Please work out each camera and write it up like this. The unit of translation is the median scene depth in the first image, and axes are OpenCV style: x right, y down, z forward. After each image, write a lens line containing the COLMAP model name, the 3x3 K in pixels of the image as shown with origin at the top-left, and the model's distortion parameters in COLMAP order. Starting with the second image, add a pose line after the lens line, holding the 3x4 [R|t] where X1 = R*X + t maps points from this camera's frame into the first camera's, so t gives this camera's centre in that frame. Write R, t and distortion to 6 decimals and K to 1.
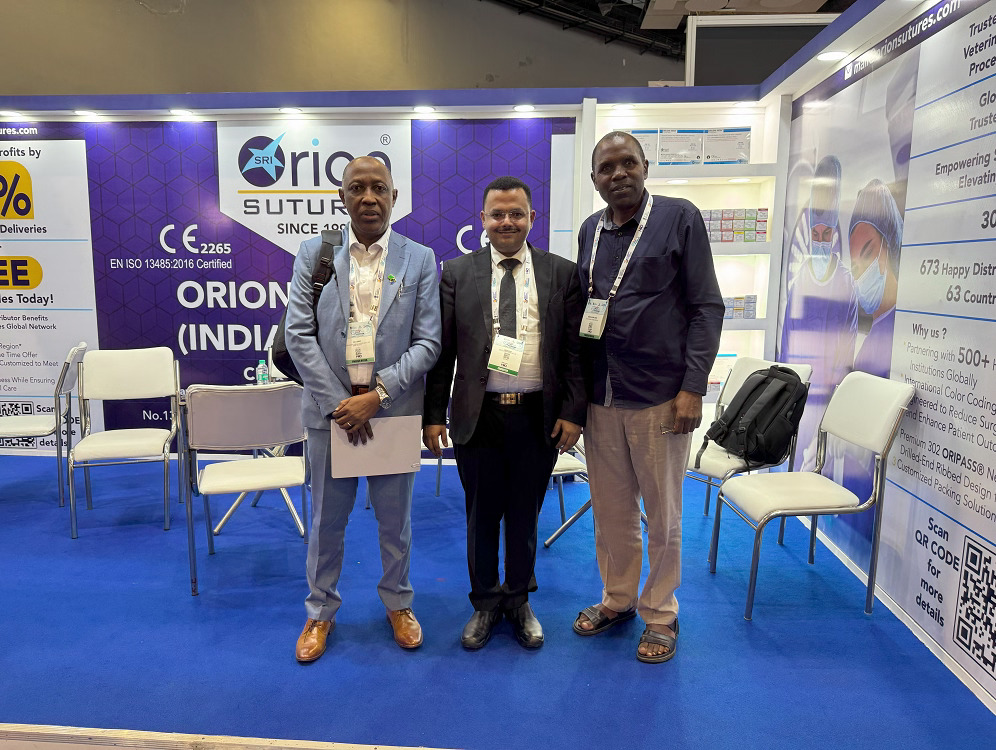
lens RADIAL K [[703.7, 0, 491.4], [0, 703.7, 377.8], [0, 0, 1]] dist [0.039217, -0.052139]
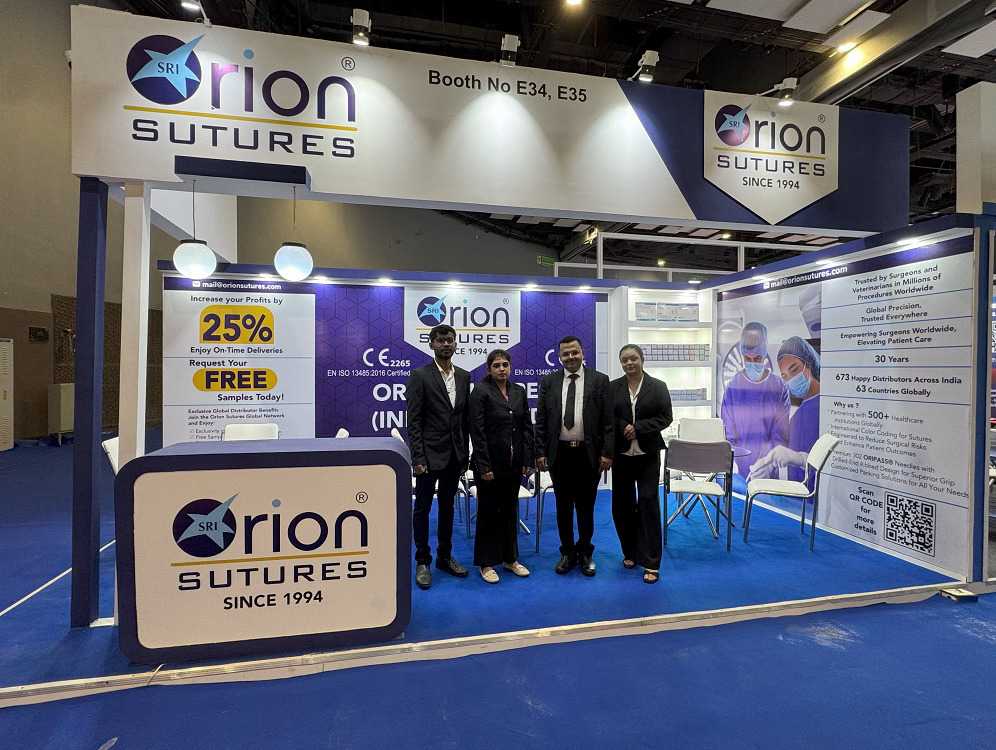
lens RADIAL K [[500.7, 0, 493.5], [0, 500.7, 373.8], [0, 0, 1]] dist [-0.006540, -0.002685]
pose [[0.959838, -0.007473, 0.280454, -0.509602], [0.045165, 0.990722, -0.128176, -0.005230], [-0.276894, 0.135695, 0.951271, -0.128542]]
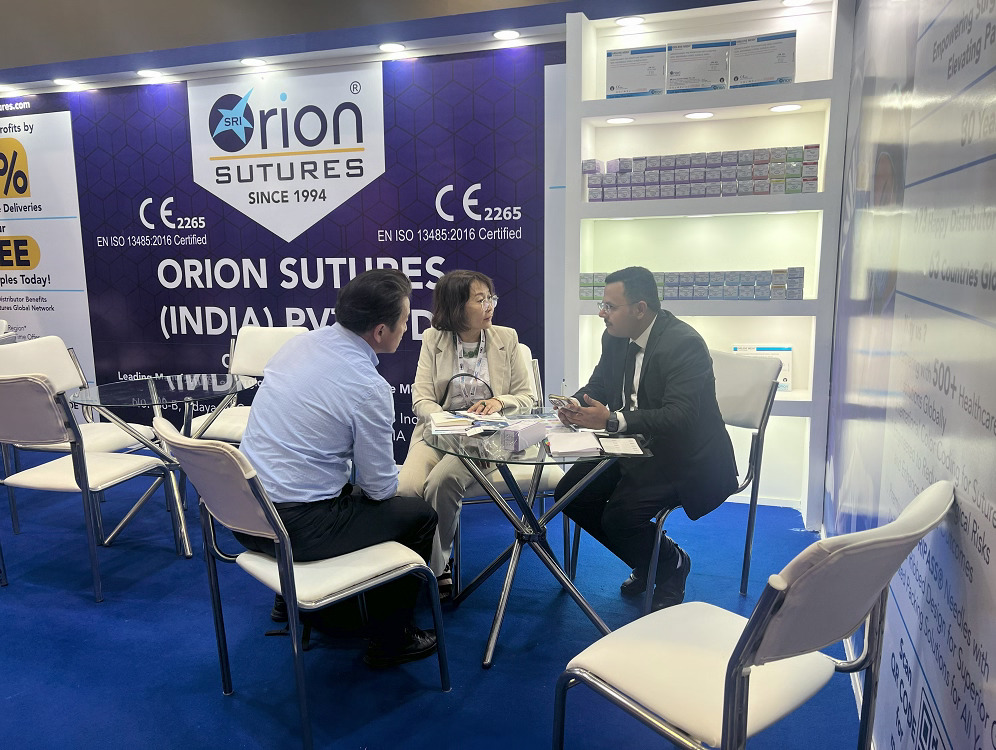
lens RADIAL K [[751.0, 0, 497.5], [0, 751.0, 372.9], [0, 0, 1]] dist [0.039861, -0.037159]
pose [[0.967987, 0.022367, -0.250001, 0.241061], [-0.017033, 0.999579, 0.023478, -0.019601], [0.250421, -0.018469, 0.967961, 0.156698]]
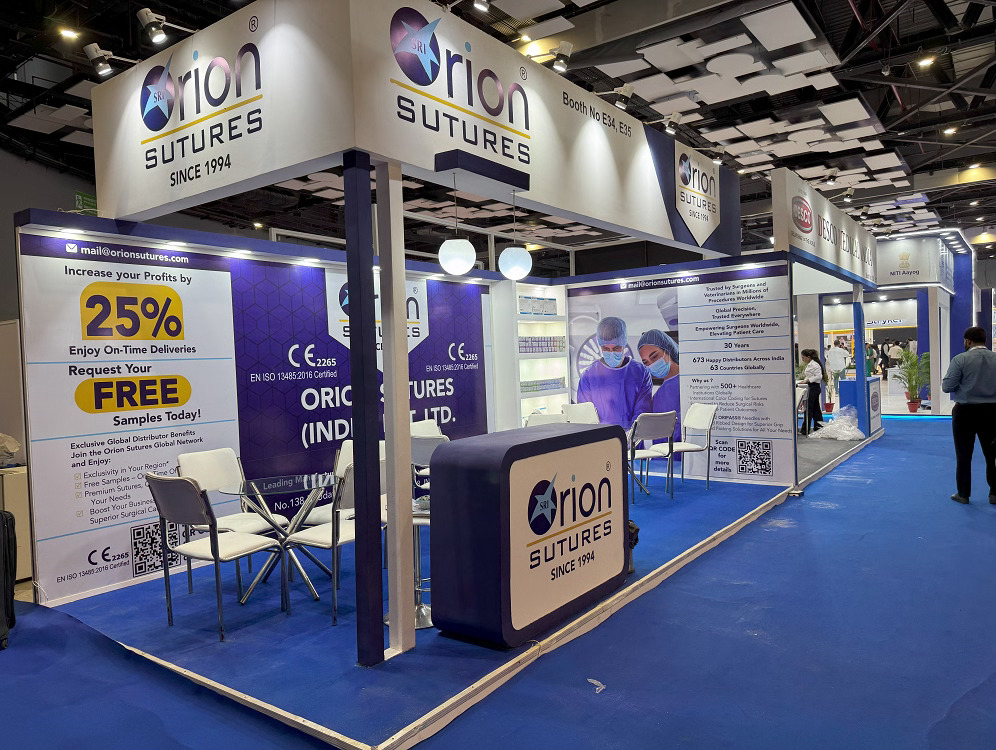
lens RADIAL K [[703.7, 0, 501.3], [0, 703.7, 373.8], [0, 0, 1]] dist [0.039217, -0.052139]
pose [[0.533541, -0.042384, 0.844712, -1.323612], [0.164631, 0.984845, -0.054570, -0.039087], [-0.829597, 0.168181, 0.532432, 0.051163]]
